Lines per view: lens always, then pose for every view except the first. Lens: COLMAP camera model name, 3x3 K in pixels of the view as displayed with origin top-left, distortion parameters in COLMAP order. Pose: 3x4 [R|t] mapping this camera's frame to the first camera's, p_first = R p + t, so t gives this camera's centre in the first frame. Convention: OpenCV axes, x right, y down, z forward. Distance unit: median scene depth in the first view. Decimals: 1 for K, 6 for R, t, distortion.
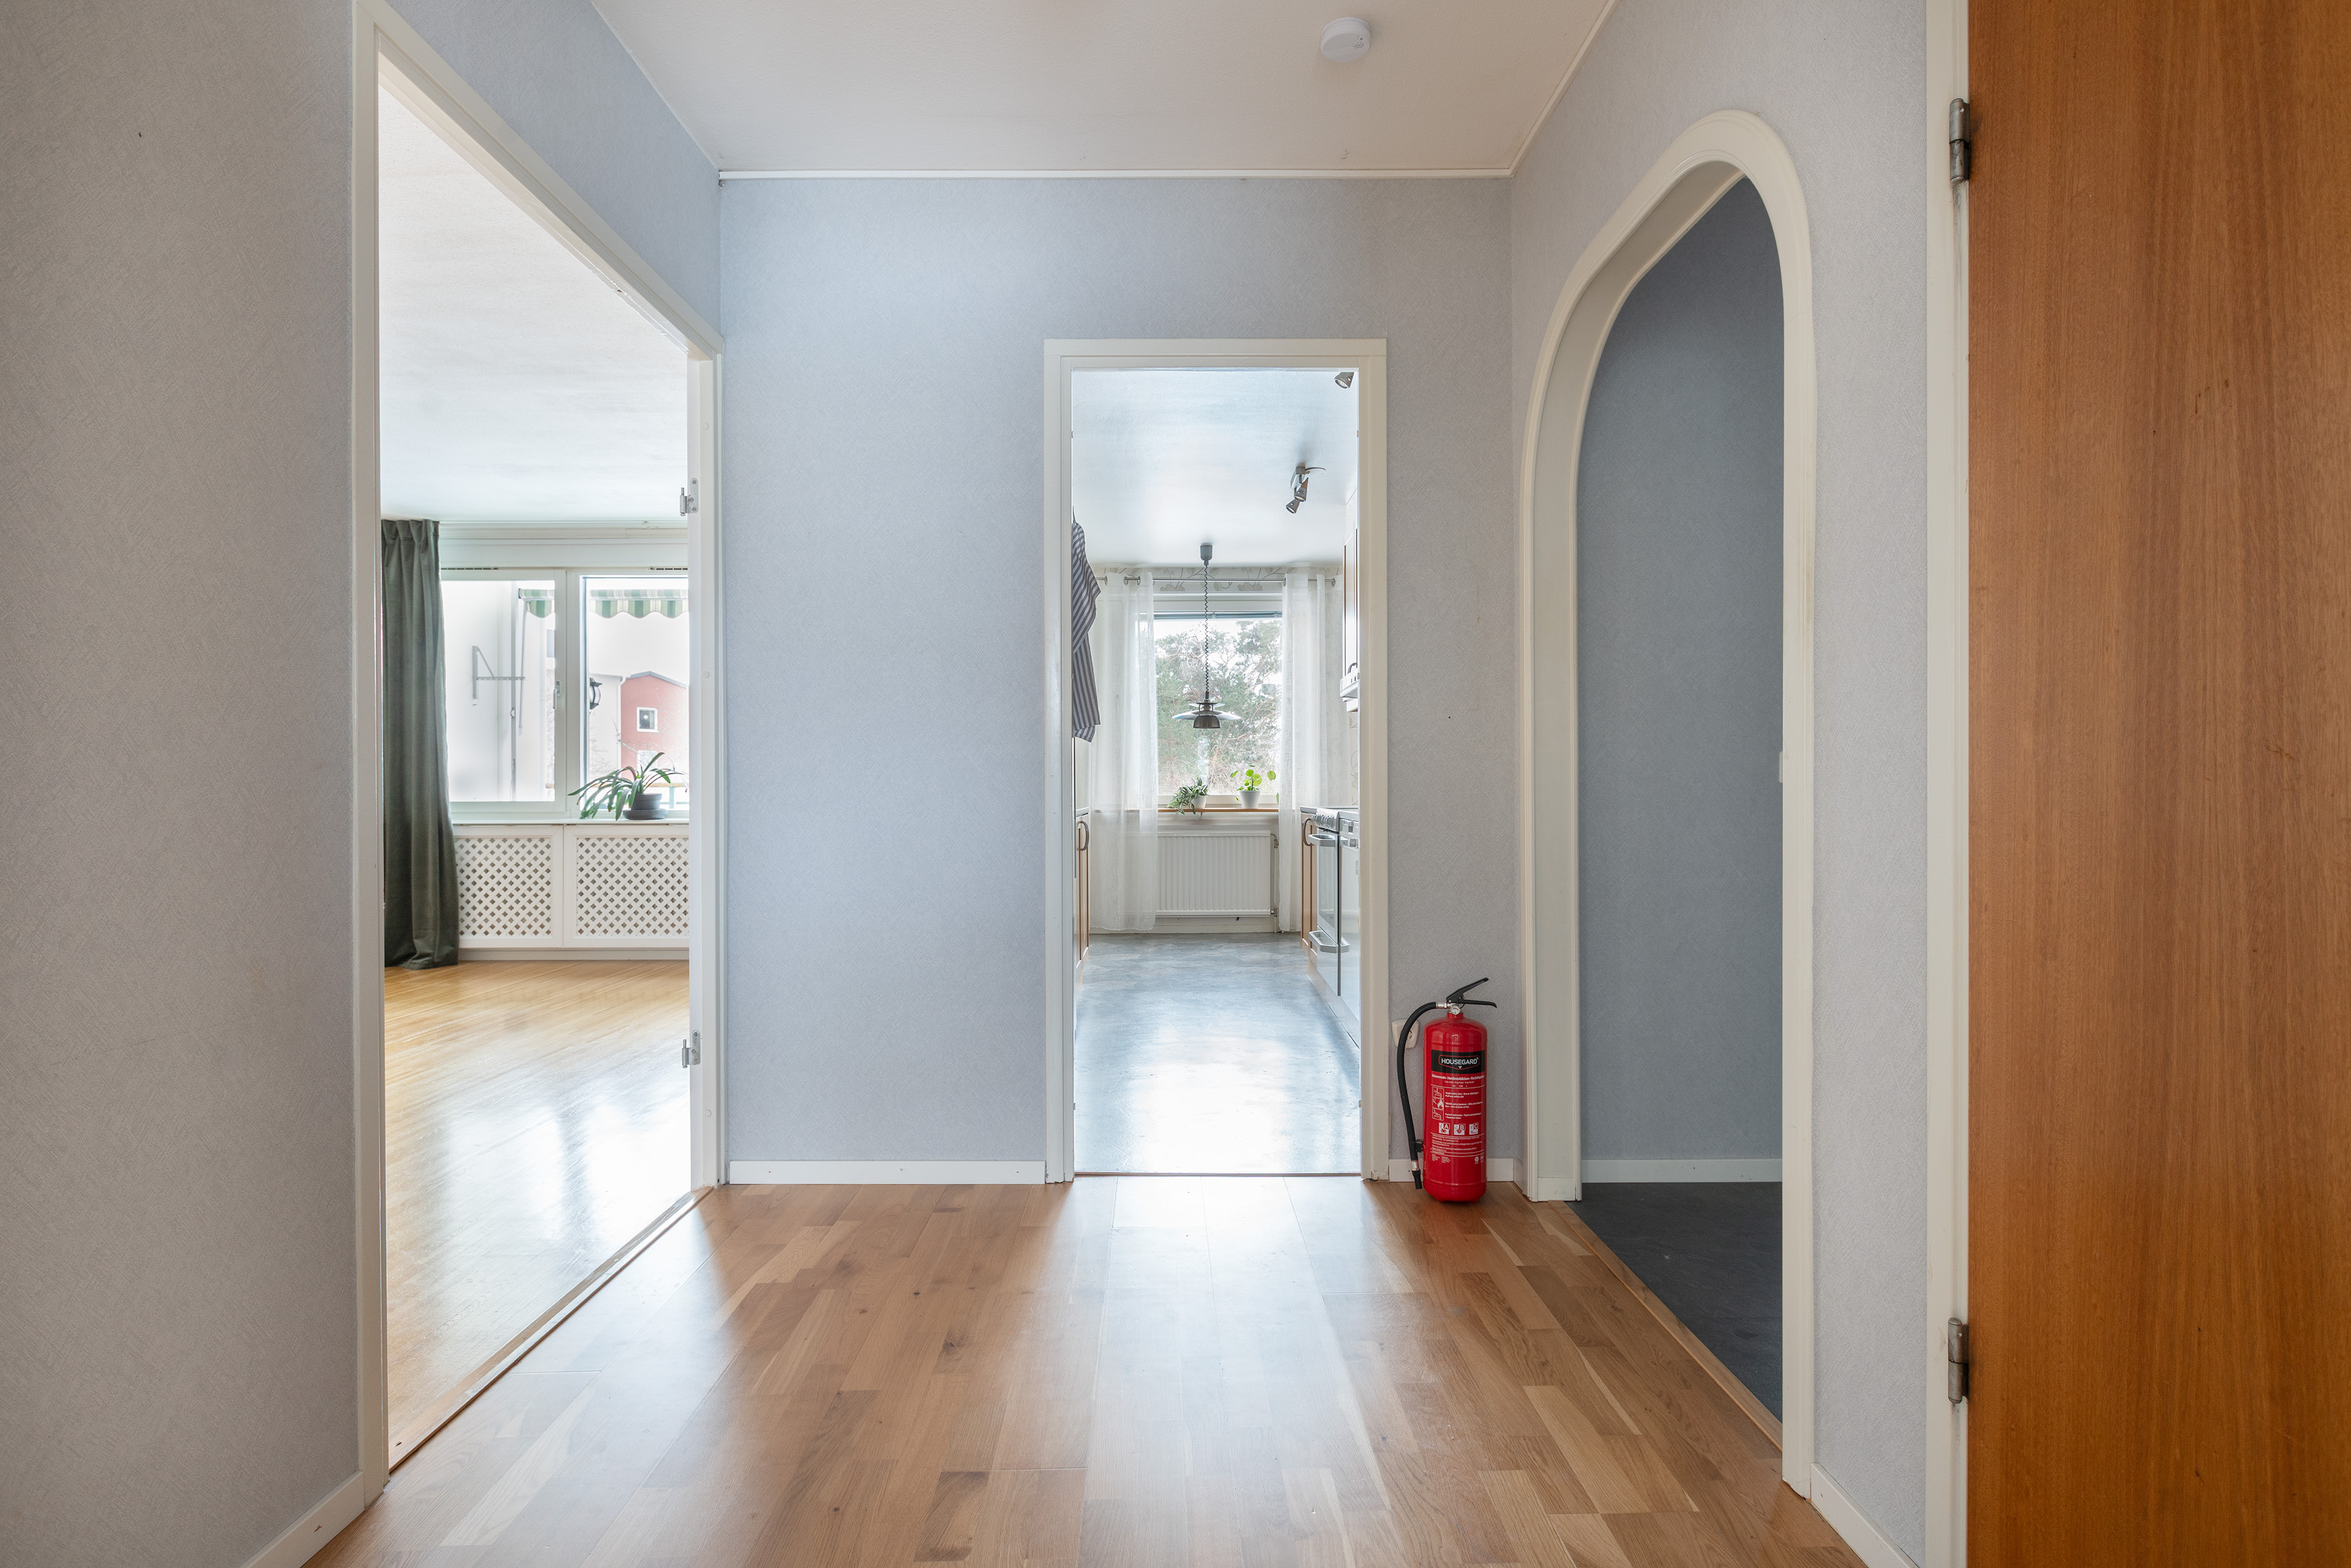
lens RADIAL K [[1164.2, 0, 1187.2], [0, 1164.2, 791.0], [0, 0, 1]] dist [0.002681, 0.000095]
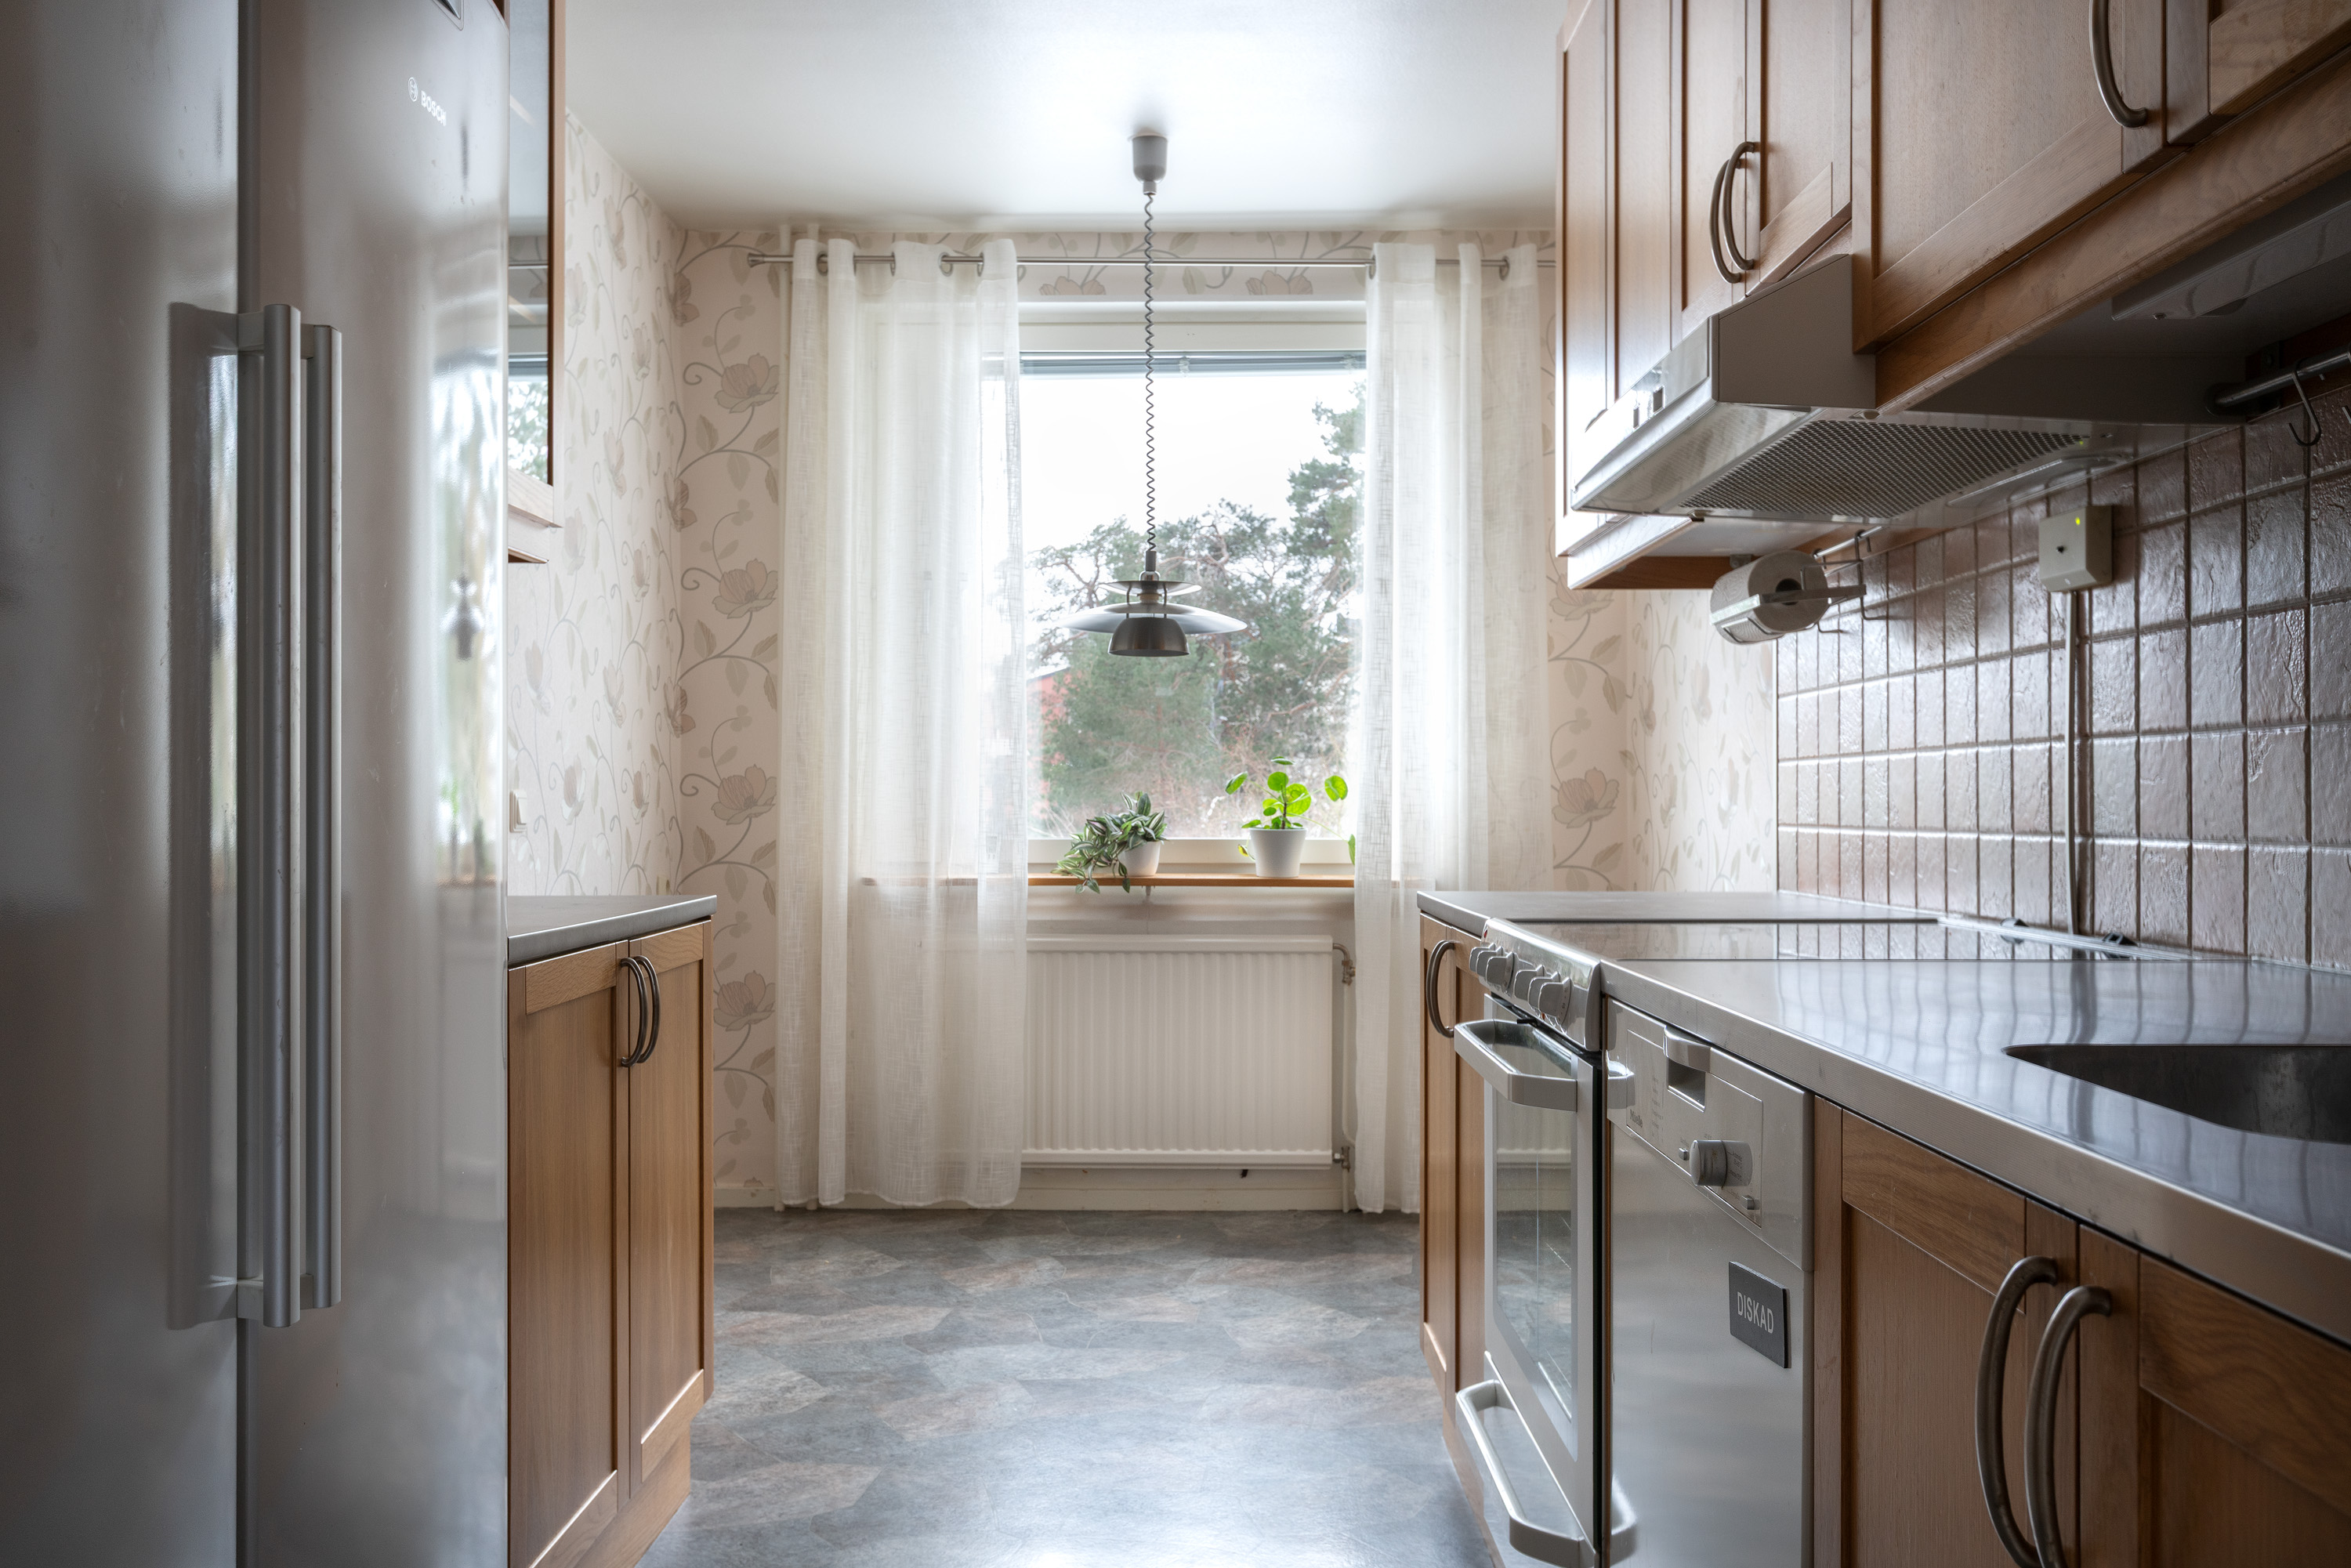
lens RADIAL K [[2008.9, 0, 1163.0], [0, 2008.9, 773.9], [0, 0, 1]] dist [-0.014462, -0.001050]
pose [[0.999741, 0.004268, -0.022341, 0.031587], [-0.004615, 0.999870, -0.015471, -0.007624], [0.022272, 0.015570, 0.999631, 0.357910]]
